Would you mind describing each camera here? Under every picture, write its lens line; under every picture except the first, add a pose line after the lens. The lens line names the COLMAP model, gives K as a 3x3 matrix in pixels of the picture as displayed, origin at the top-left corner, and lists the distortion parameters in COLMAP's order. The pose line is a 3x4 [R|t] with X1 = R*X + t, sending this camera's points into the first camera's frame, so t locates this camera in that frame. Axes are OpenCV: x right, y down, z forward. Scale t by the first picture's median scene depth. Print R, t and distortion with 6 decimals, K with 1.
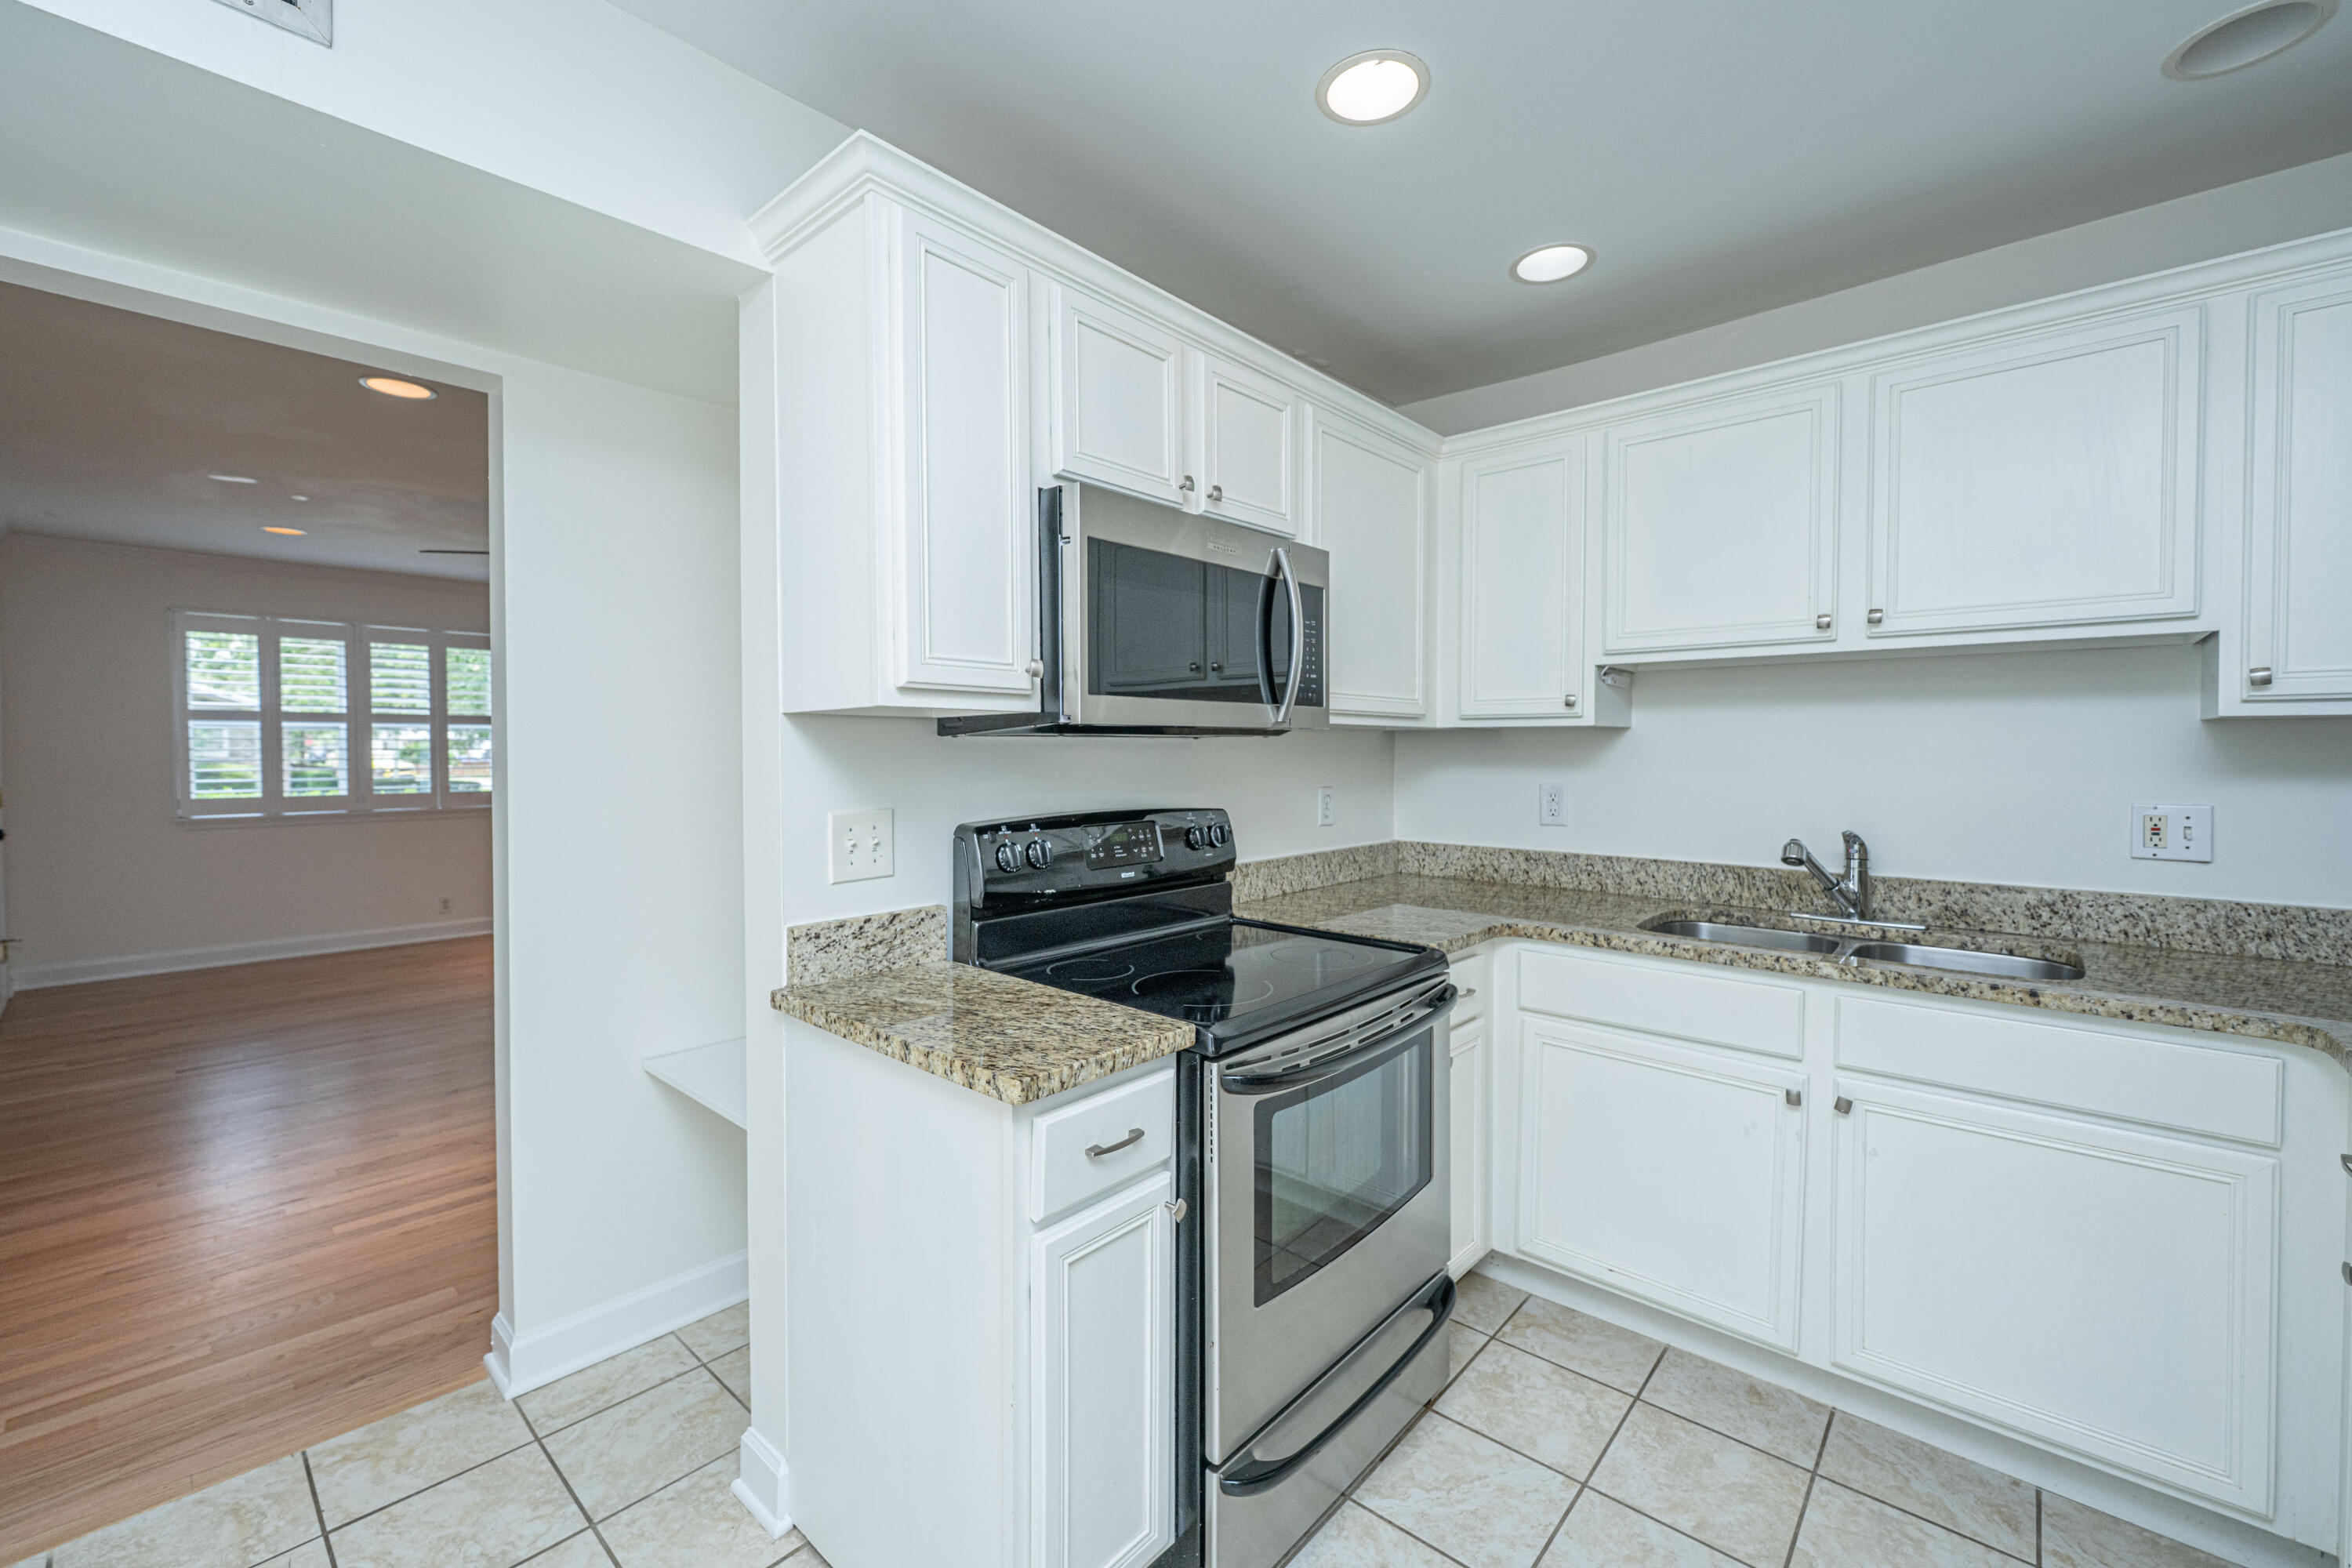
lens RADIAL K [[949.9, 0, 1159.8], [0, 949.9, 761.4], [0, 0, 1]] dist [0.000185, 0.000170]
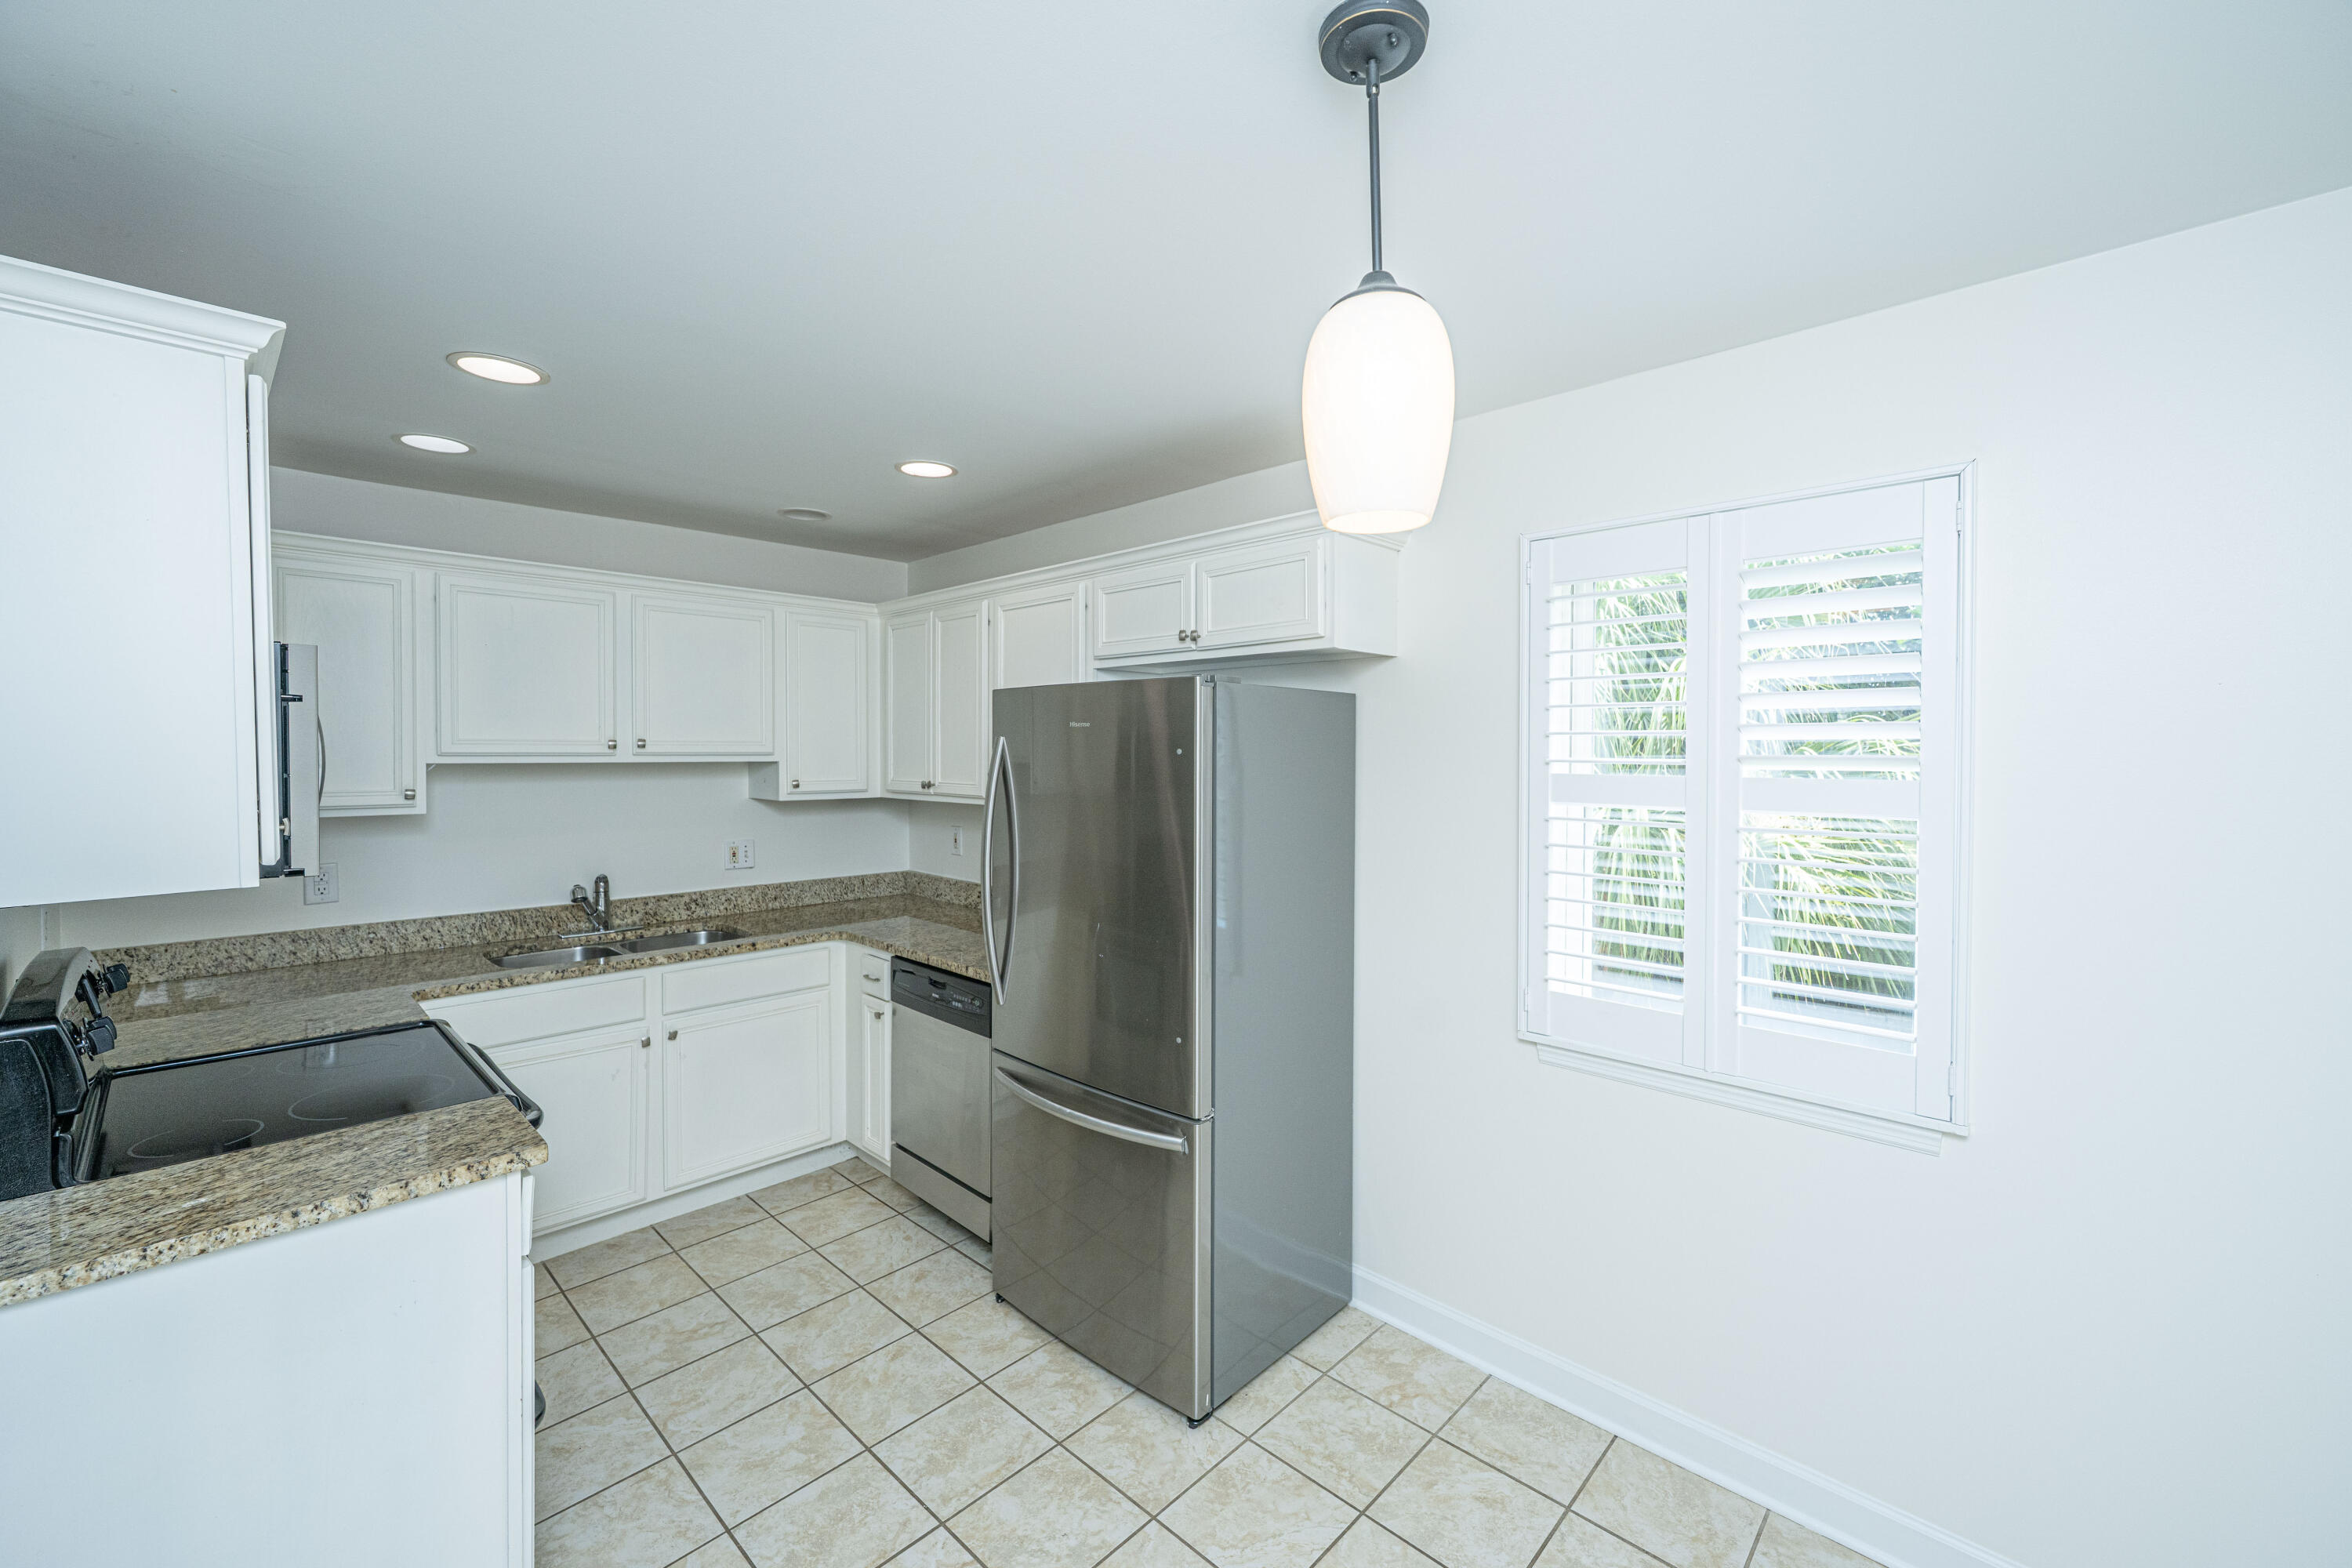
lens RADIAL K [[973.7, 0, 1147.7], [0, 973.7, 749.3], [0, 0, 1]] dist [-0.001989, -0.000276]
pose [[0.067697, -0.006601, 0.997684, -0.863153], [0.017847, 0.999826, 0.005404, -0.133882], [-0.997546, 0.017440, 0.067803, 0.007765]]
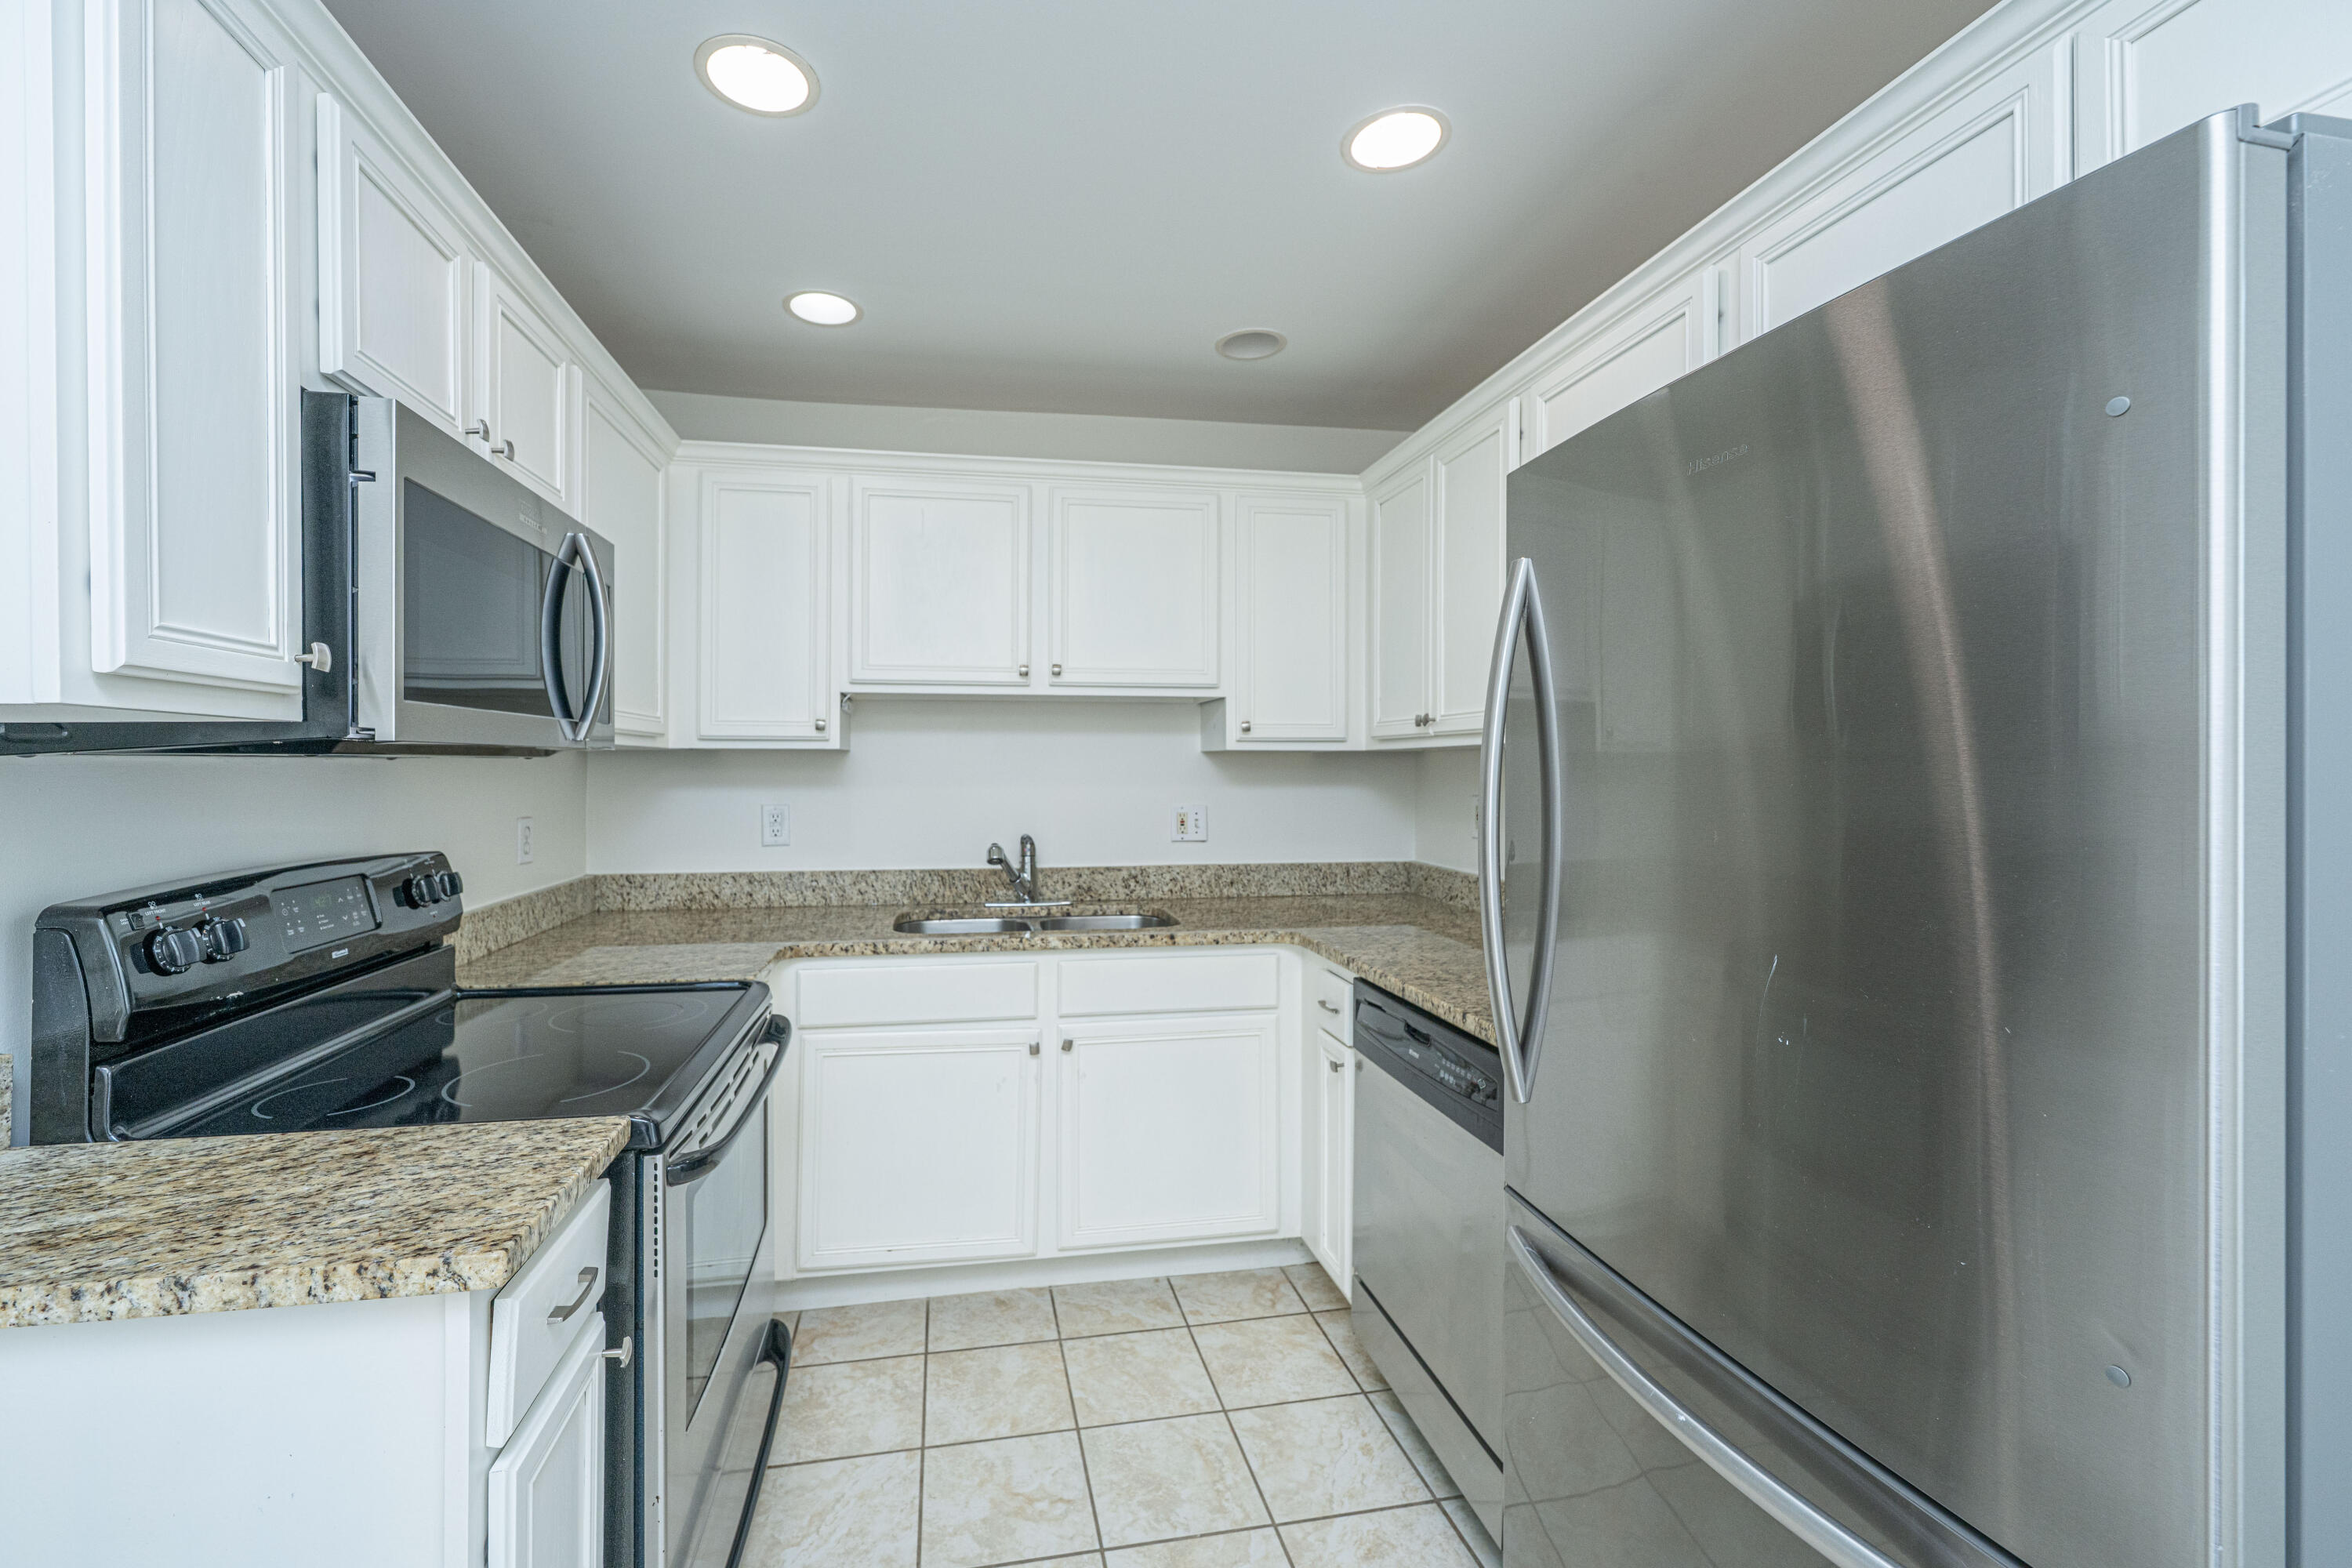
lens RADIAL K [[961.6, 0, 1105.8], [0, 961.6, 760.8], [0, 0, 1]] dist [0.000589, -0.000313]
pose [[0.626936, 0.003613, 0.779062, -0.238612], [0.012343, 0.999818, -0.014569, -0.006096], [-0.778973, 0.018750, 0.626777, 0.110825]]
